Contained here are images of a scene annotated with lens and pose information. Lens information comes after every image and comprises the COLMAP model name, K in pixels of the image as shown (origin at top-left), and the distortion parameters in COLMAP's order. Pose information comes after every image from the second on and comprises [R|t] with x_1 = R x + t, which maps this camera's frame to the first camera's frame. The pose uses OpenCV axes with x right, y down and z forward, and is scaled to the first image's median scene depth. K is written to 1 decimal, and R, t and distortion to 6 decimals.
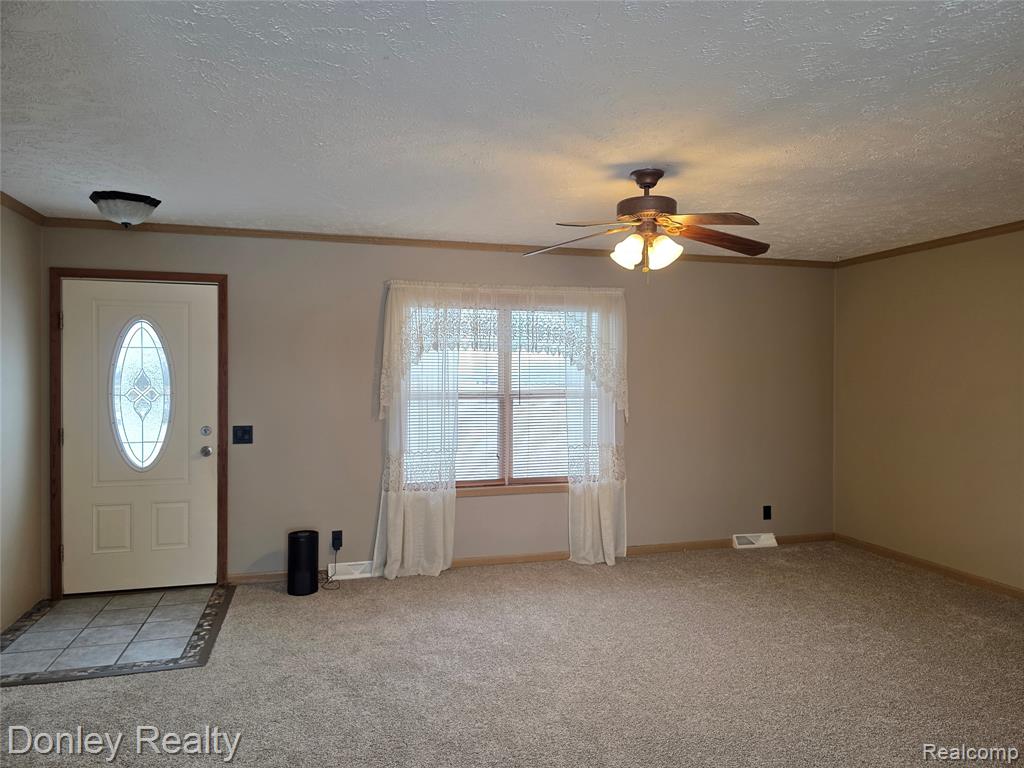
lens RADIAL K [[668.4, 0, 512.0], [0, 668.4, 384.0], [0, 0, 1]] dist [-0.006388, -0.003062]
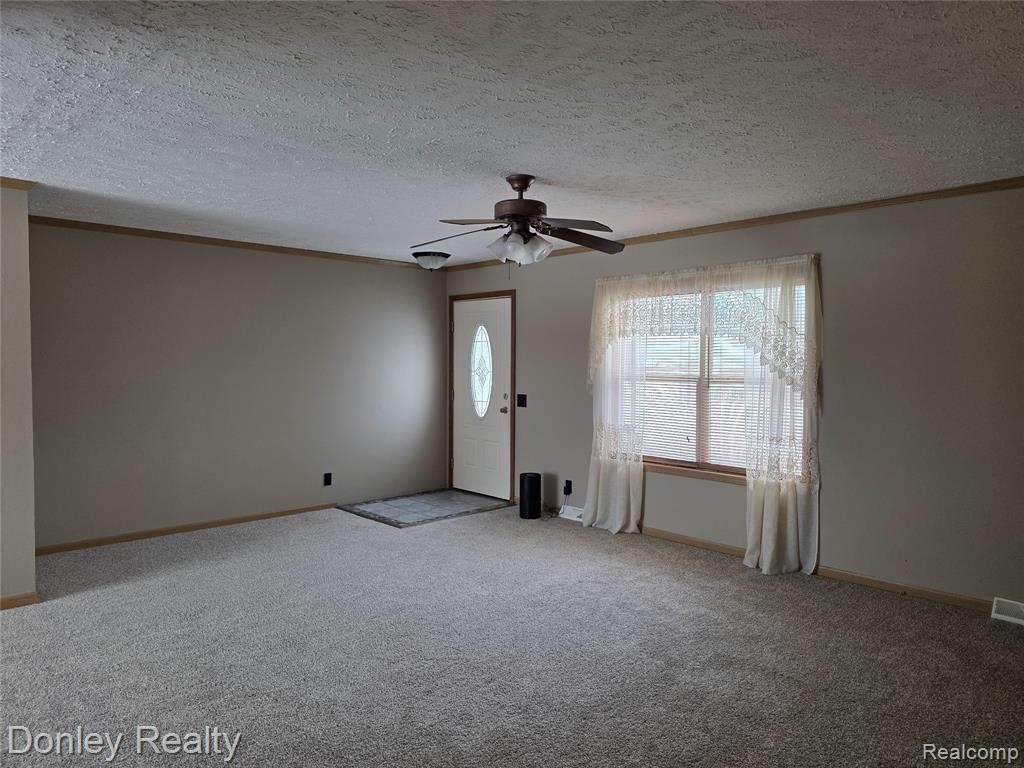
lens RADIAL K [[668.4, 0, 512.0], [0, 668.4, 384.0], [0, 0, 1]] dist [-0.006388, -0.003062]
pose [[0.452870, 0.032149, -0.890997, 0.804552], [-0.016734, 0.999480, 0.027557, 0.001387], [0.891419, 0.002430, 0.453173, 0.313980]]
